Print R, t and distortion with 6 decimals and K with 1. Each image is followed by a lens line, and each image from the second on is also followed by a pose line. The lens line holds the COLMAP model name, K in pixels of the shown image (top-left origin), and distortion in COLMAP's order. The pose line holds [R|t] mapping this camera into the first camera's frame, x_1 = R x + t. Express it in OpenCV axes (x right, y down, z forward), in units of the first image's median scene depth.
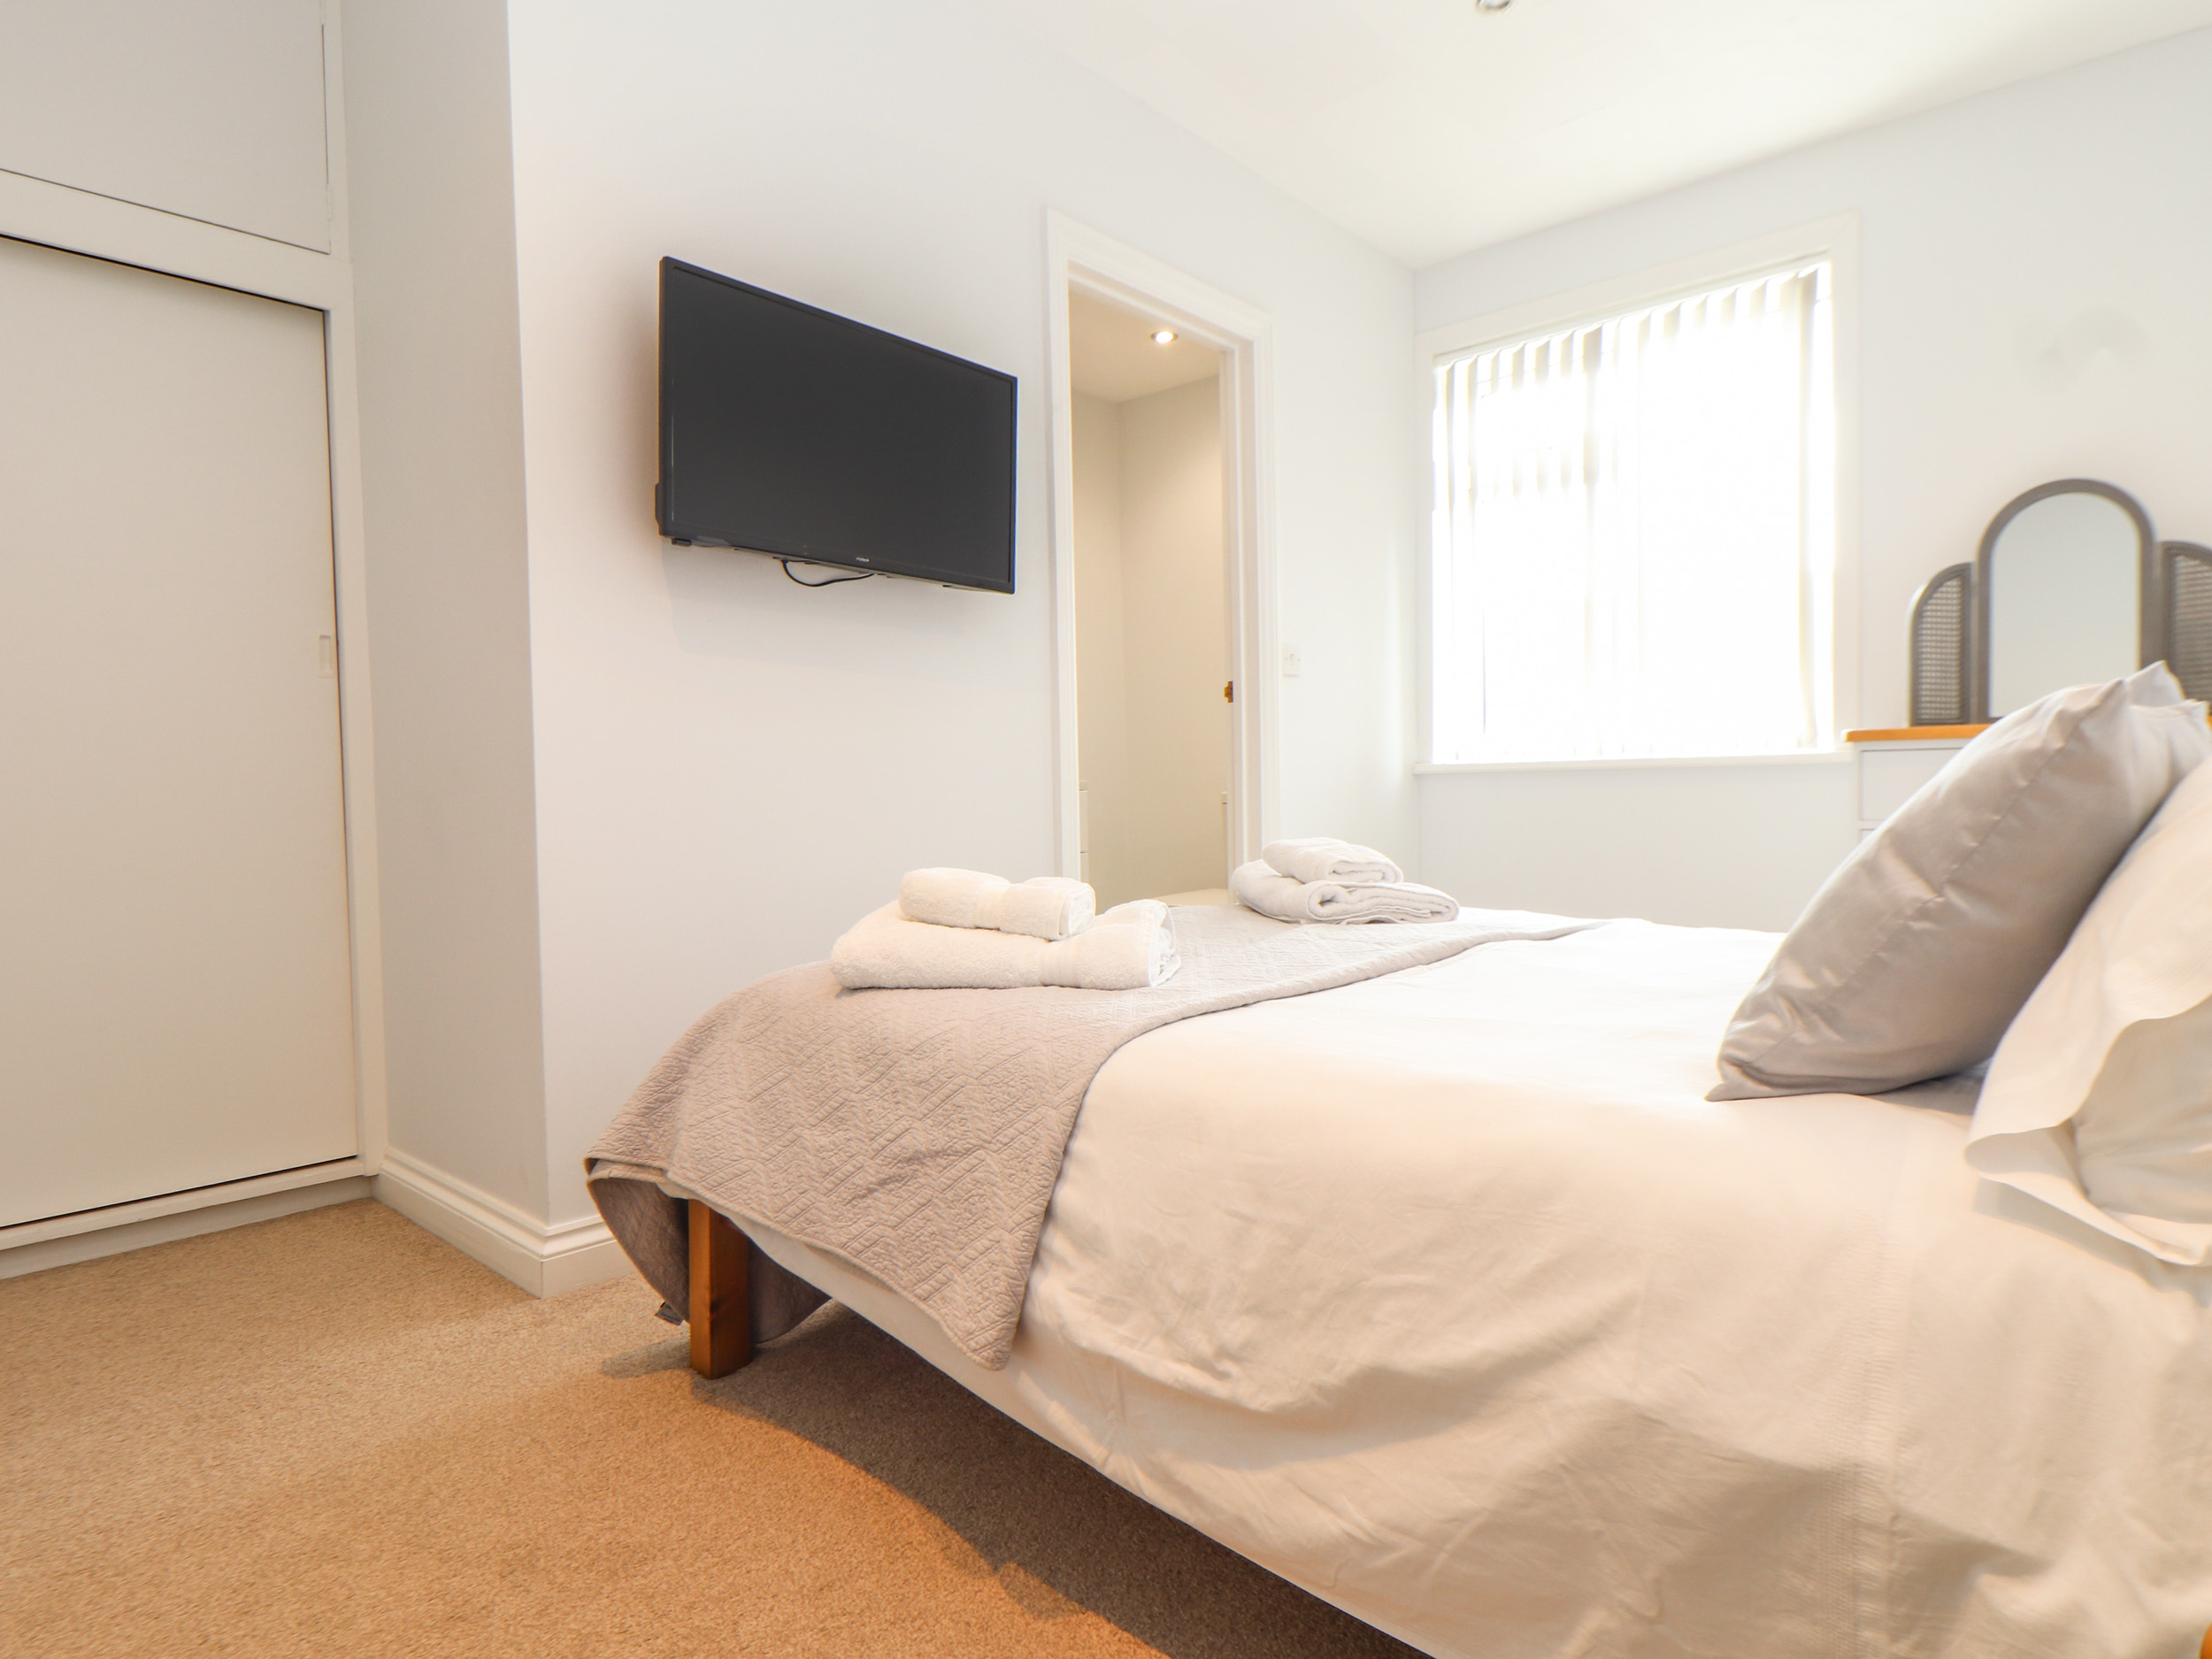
lens RADIAL K [[1197.8, 0, 1113.2], [0, 1197.8, 824.7], [0, 0, 1]] dist [0.002087, -0.011379]
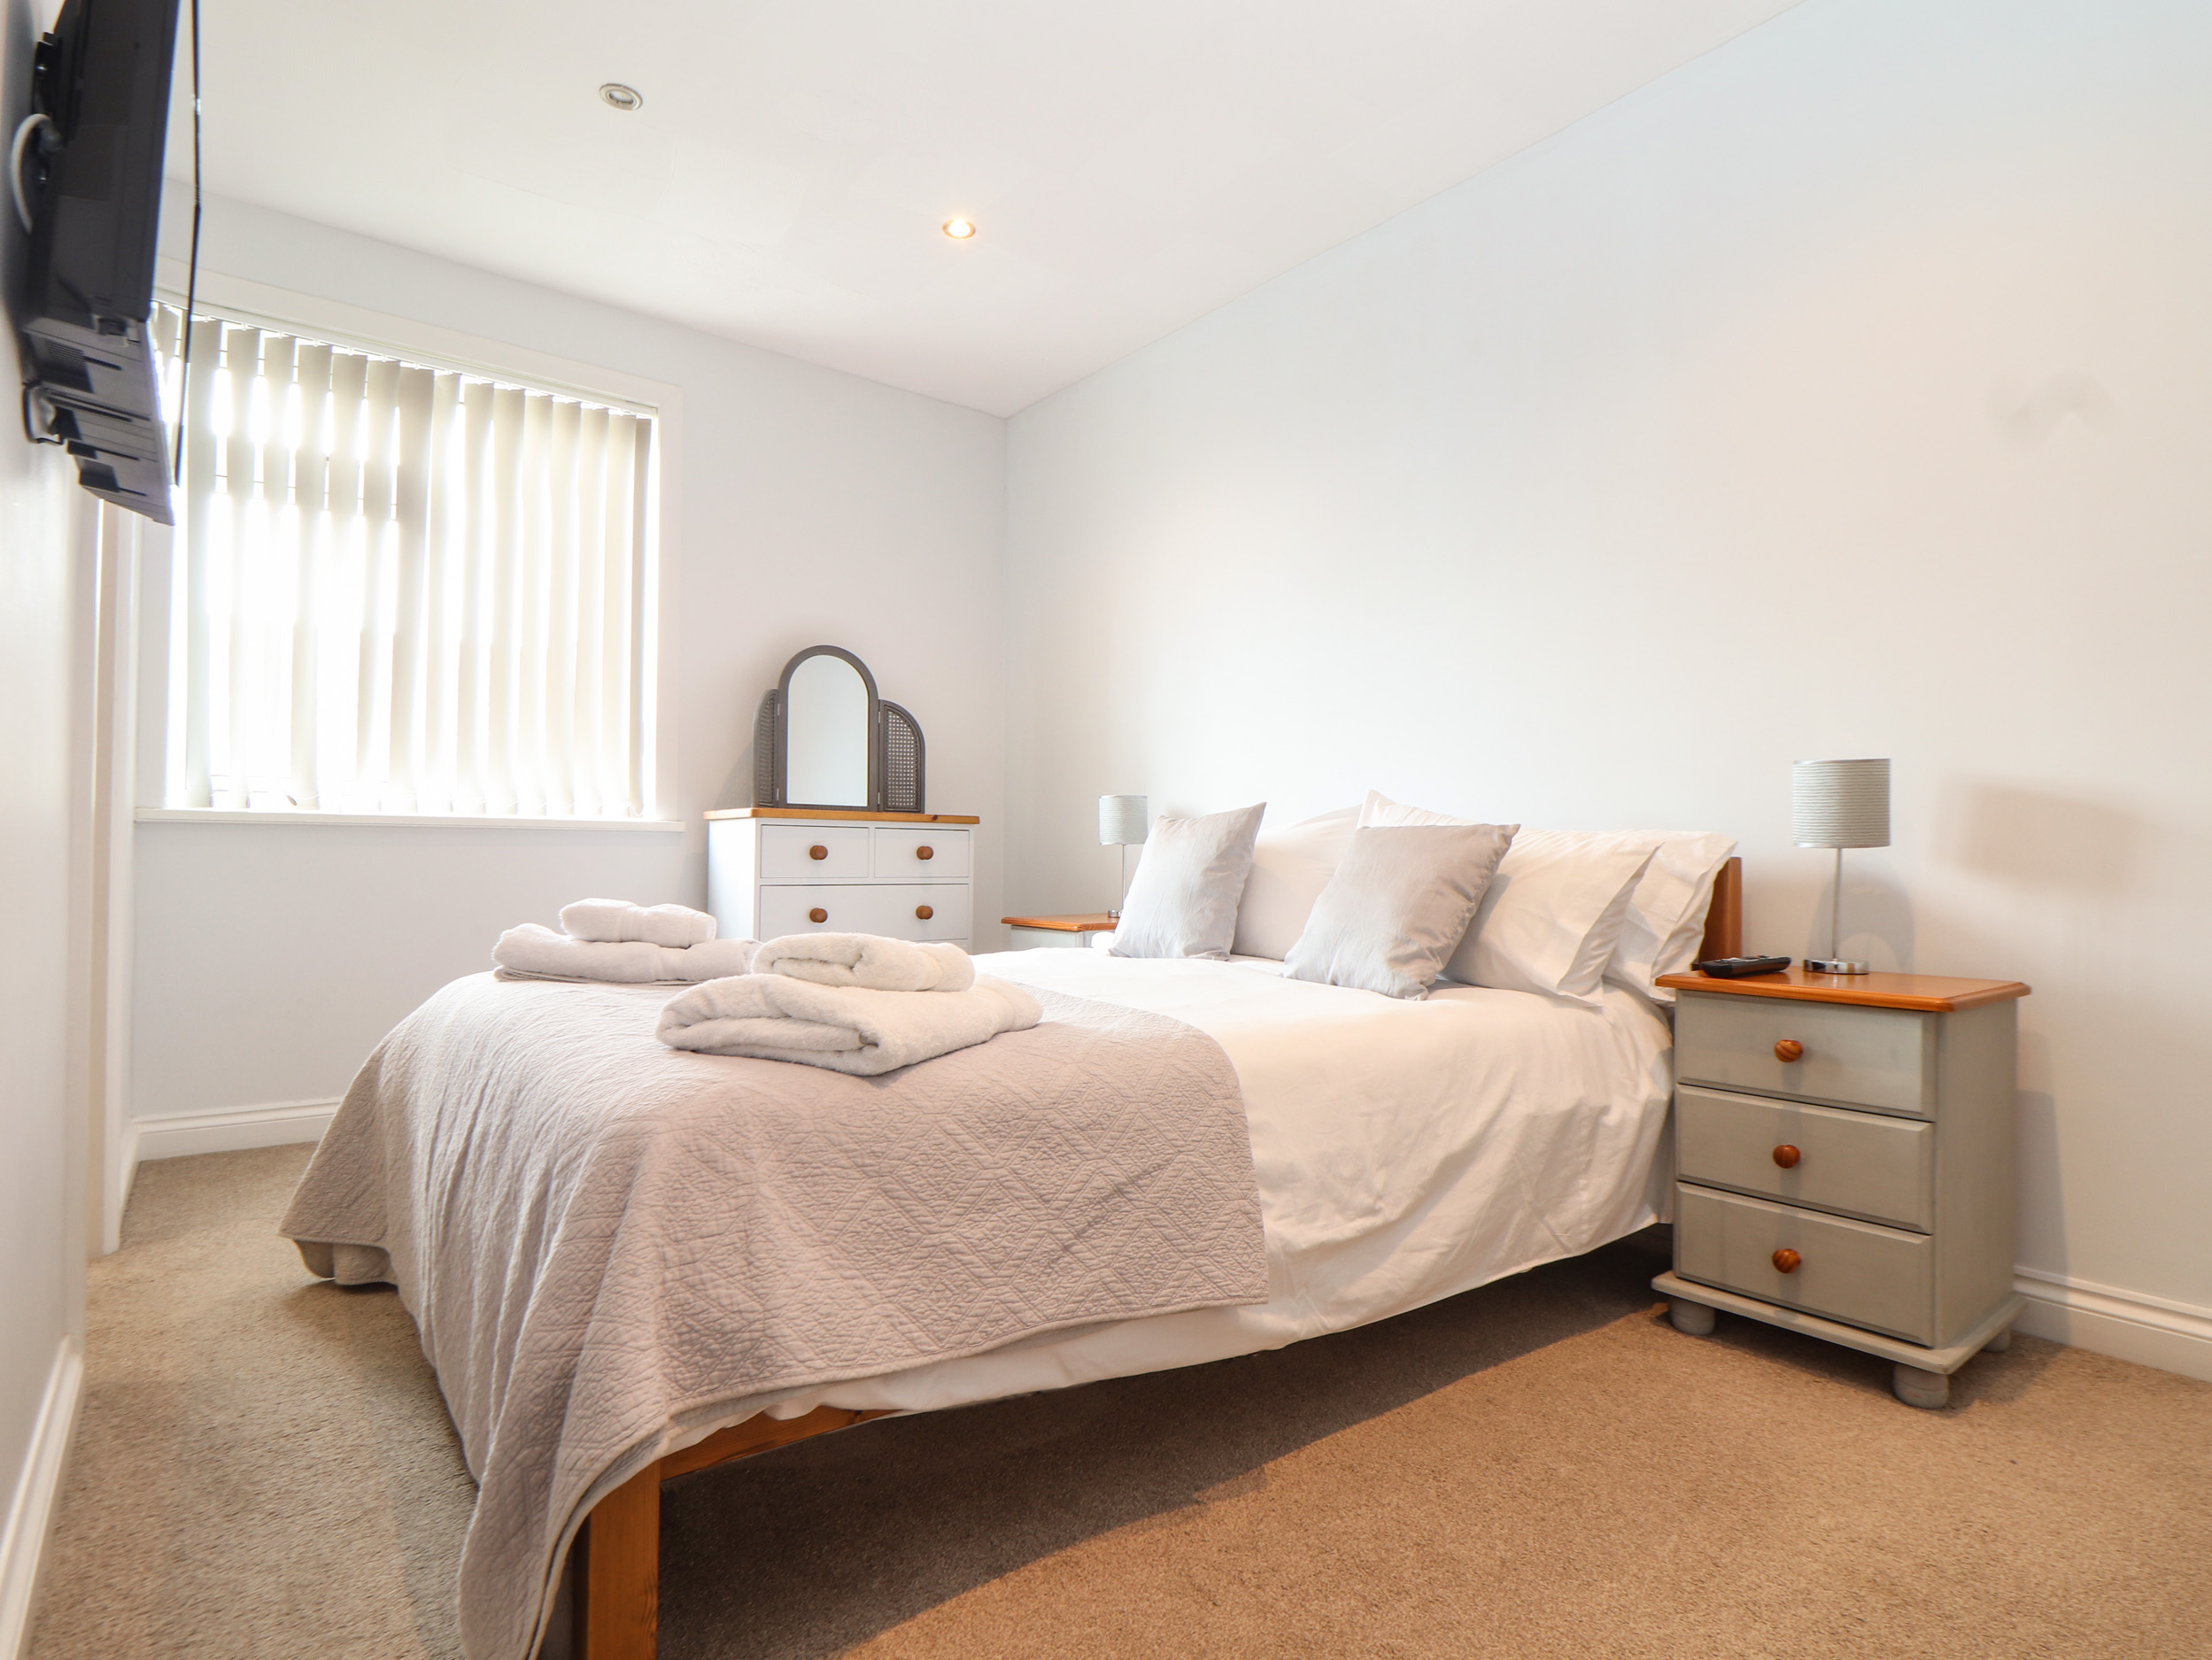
lens RADIAL K [[1197.7, 0, 1115.4], [0, 1197.7, 837.7], [0, 0, 1]] dist [0.002087, -0.011379]
pose [[0.178537, 0.028362, 0.983524, -1.606656], [0.010799, 0.999468, -0.030782, -0.006734], [-0.983874, 0.016117, 0.178136, 1.053245]]
